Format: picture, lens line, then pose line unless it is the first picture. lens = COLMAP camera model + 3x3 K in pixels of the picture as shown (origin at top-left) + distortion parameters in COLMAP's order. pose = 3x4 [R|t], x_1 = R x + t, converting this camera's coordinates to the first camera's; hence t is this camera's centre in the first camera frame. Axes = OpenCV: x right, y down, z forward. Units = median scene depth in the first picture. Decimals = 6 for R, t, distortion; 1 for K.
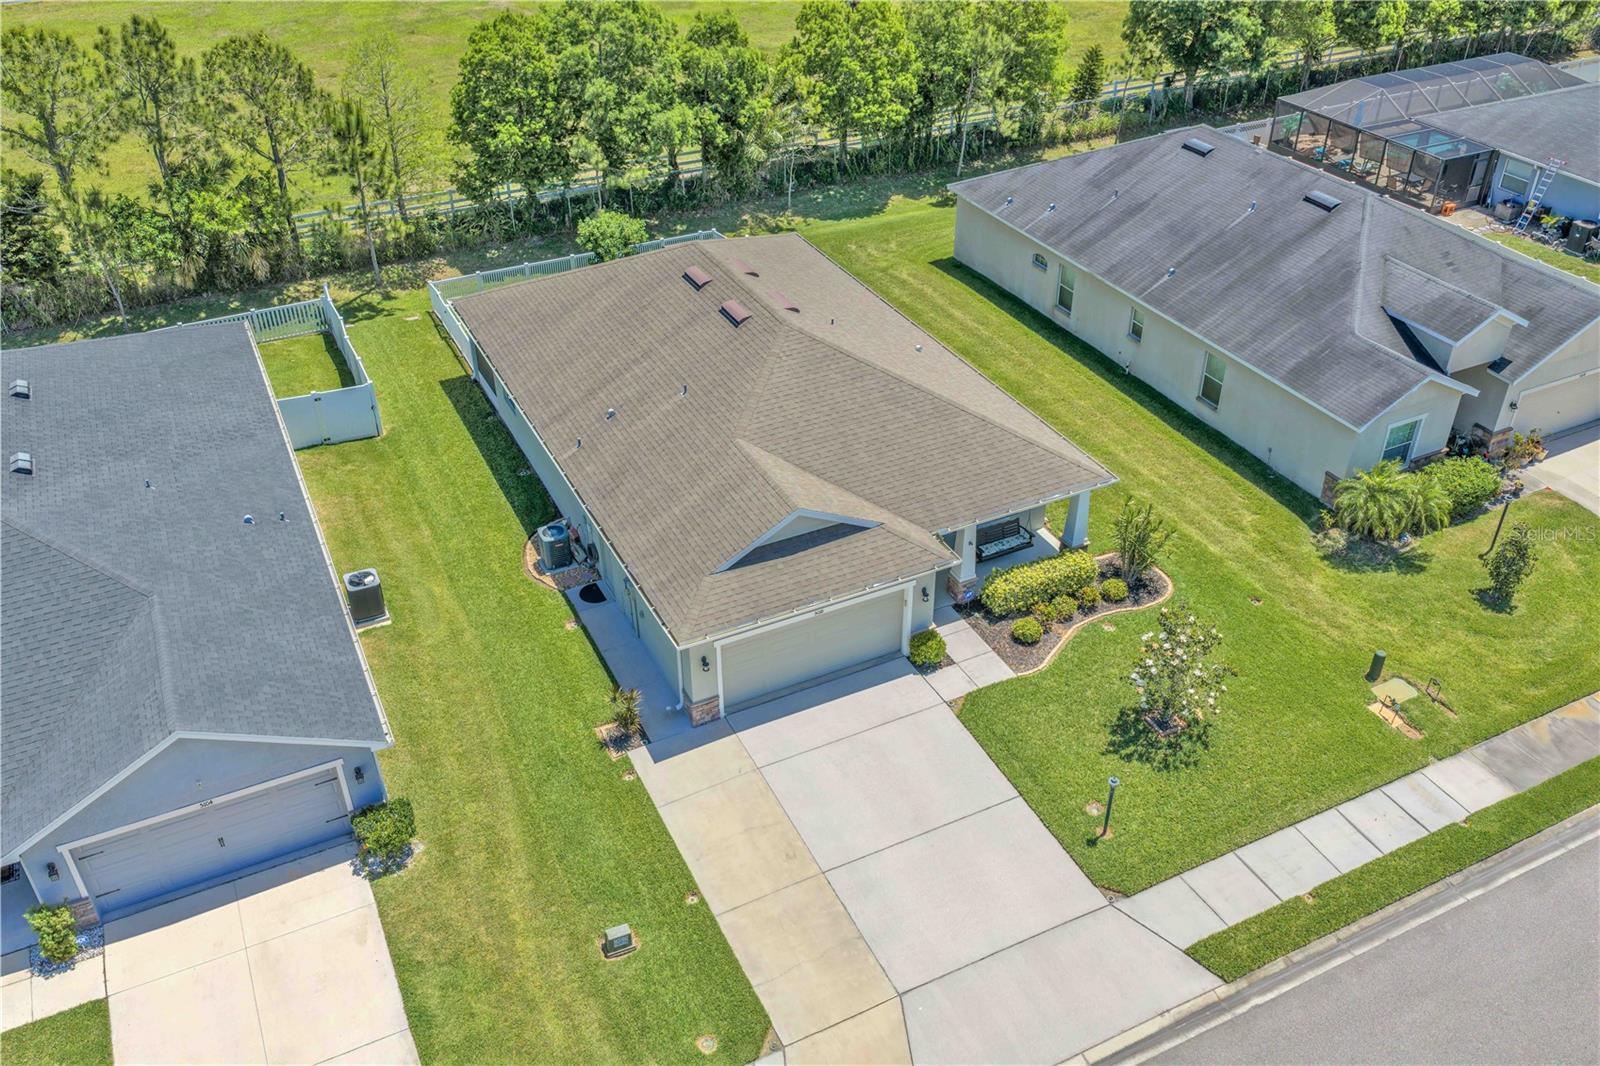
lens RADIAL K [[1326.7, 0, 803.6], [0, 1326.7, 526.6], [0, 0, 1]] dist [0.006754, -0.002949]
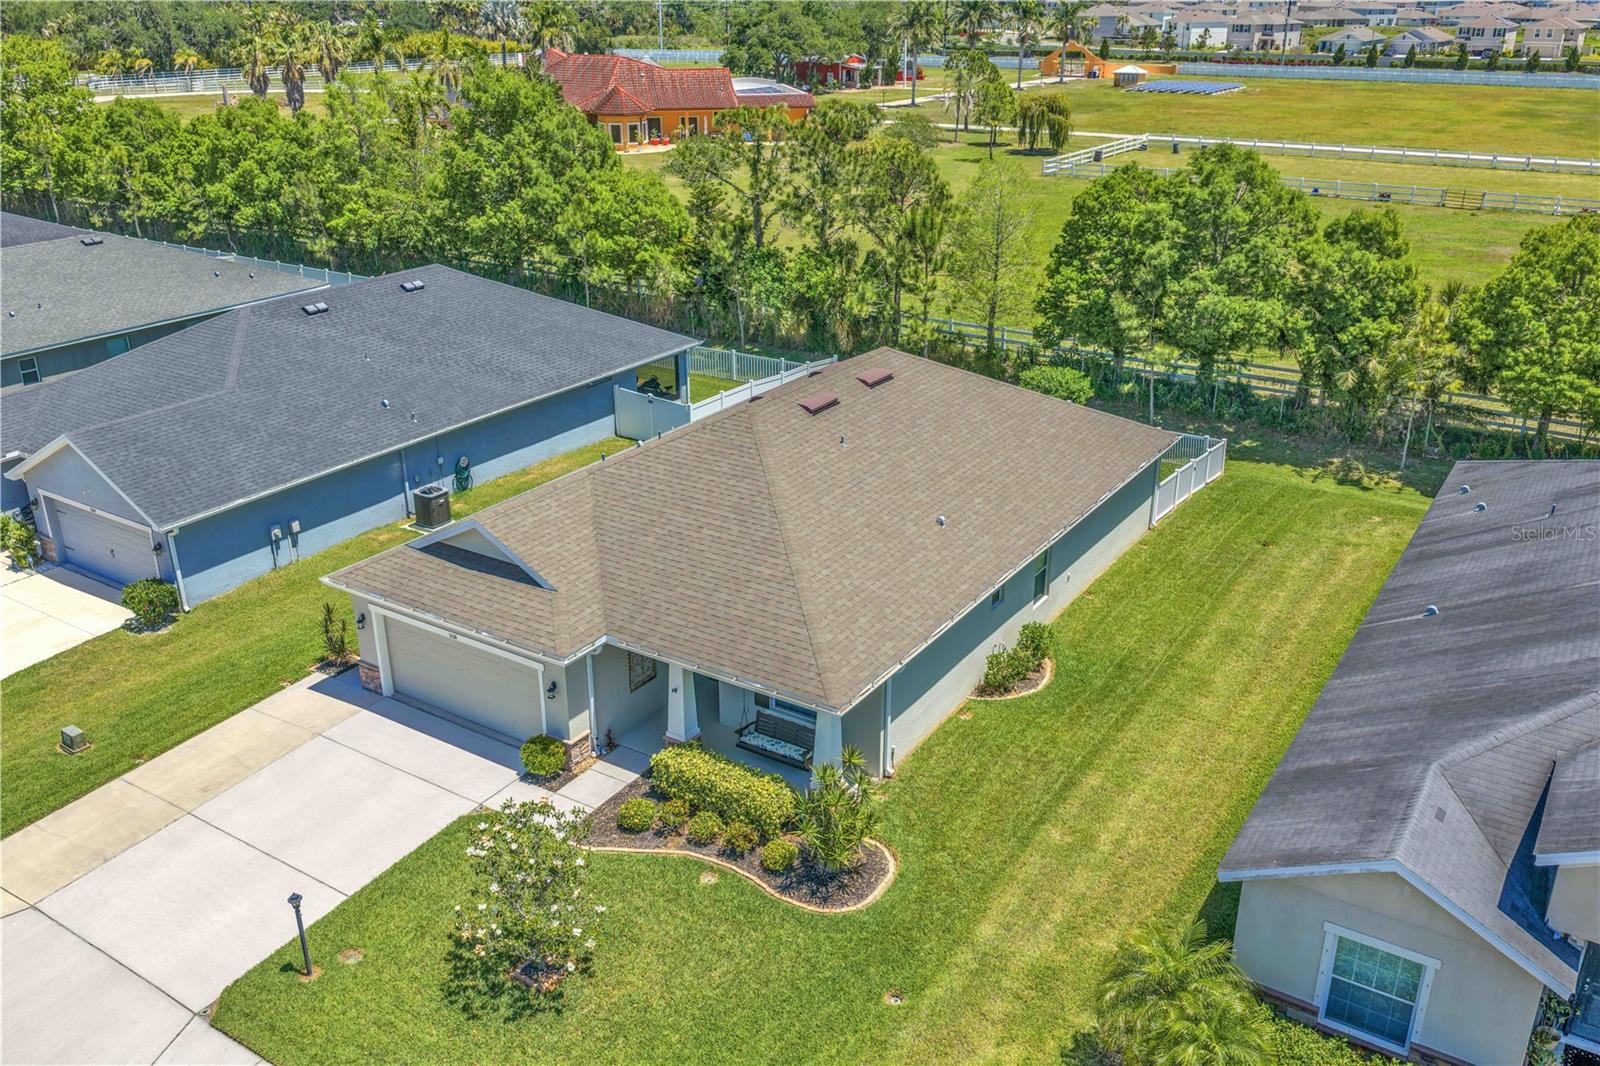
lens RADIAL K [[1326.7, 0, 803.6], [0, 1326.7, 526.6], [0, 0, 1]] dist [0.006754, -0.002949]
pose [[0.507476, 0.331820, -0.795213, 0.827317], [-0.484353, 0.873128, 0.055235, -0.167024], [0.712650, 0.357133, 0.603809, 0.583605]]
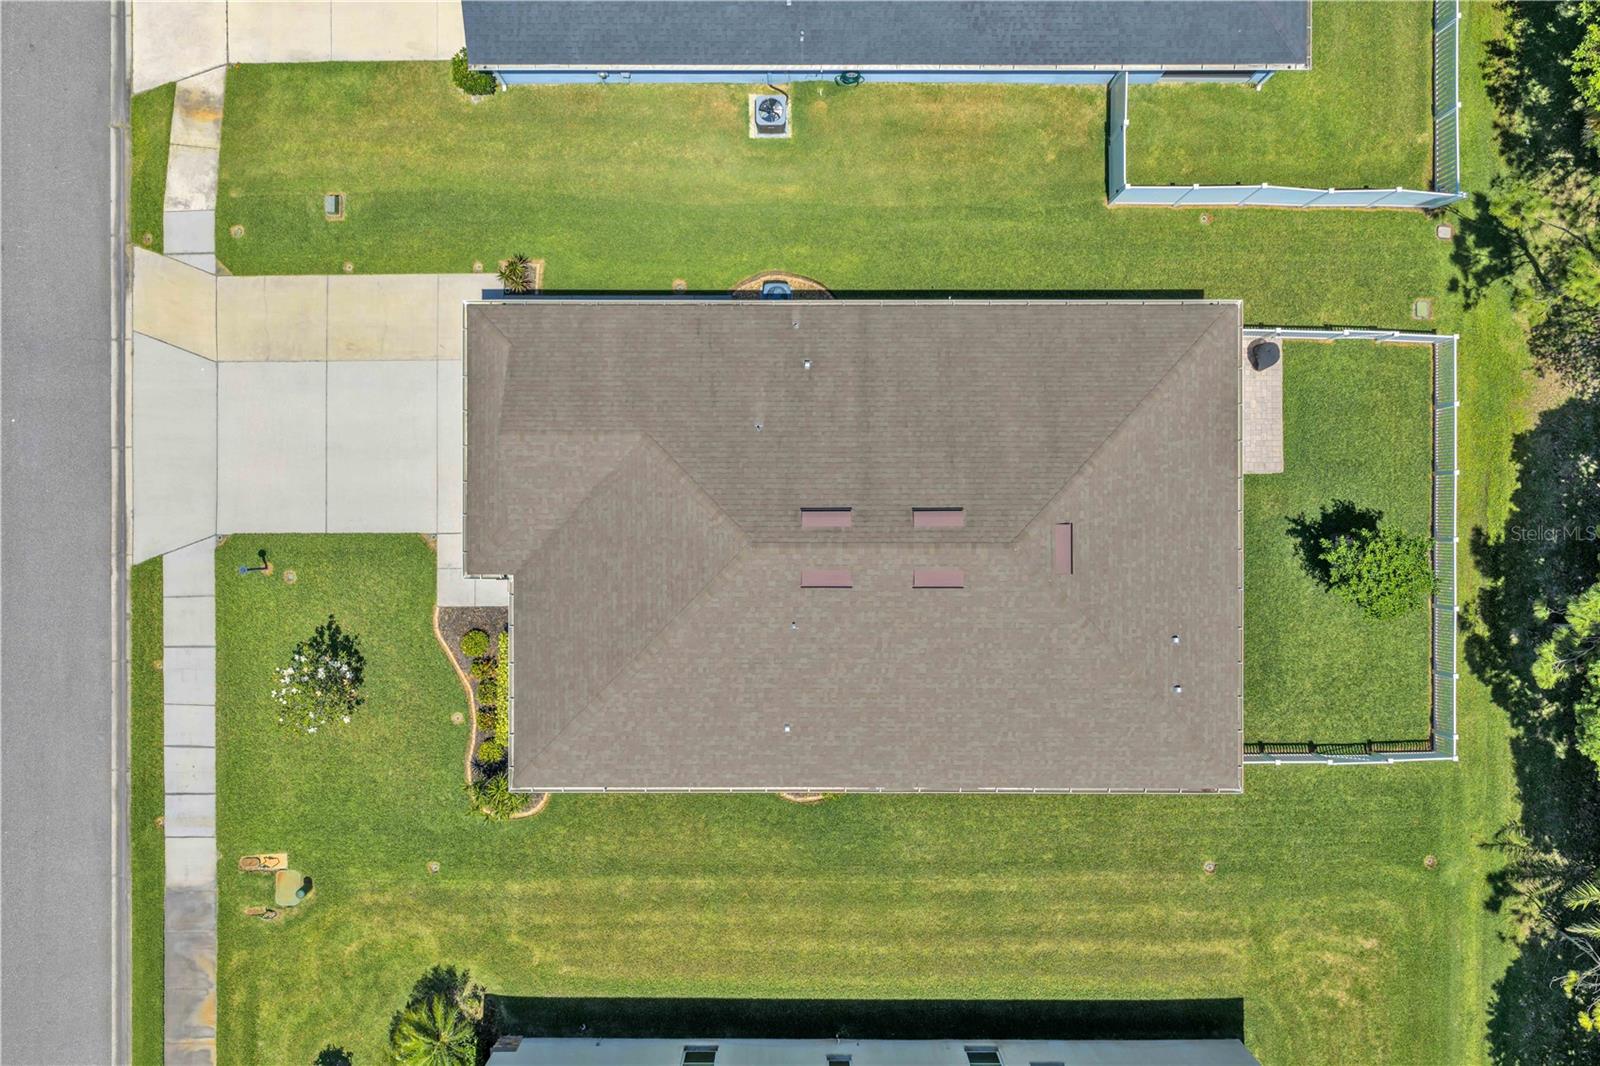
lens RADIAL K [[1326.7, 0, 803.6], [0, 1326.7, 526.6], [0, 0, 1]] dist [0.006754, -0.002949]
pose [[-0.444732, 0.895634, 0.007243, -0.053848], [-0.500652, -0.255291, 0.827148, -1.024784], [0.742671, 0.364233, 0.561937, 0.580122]]
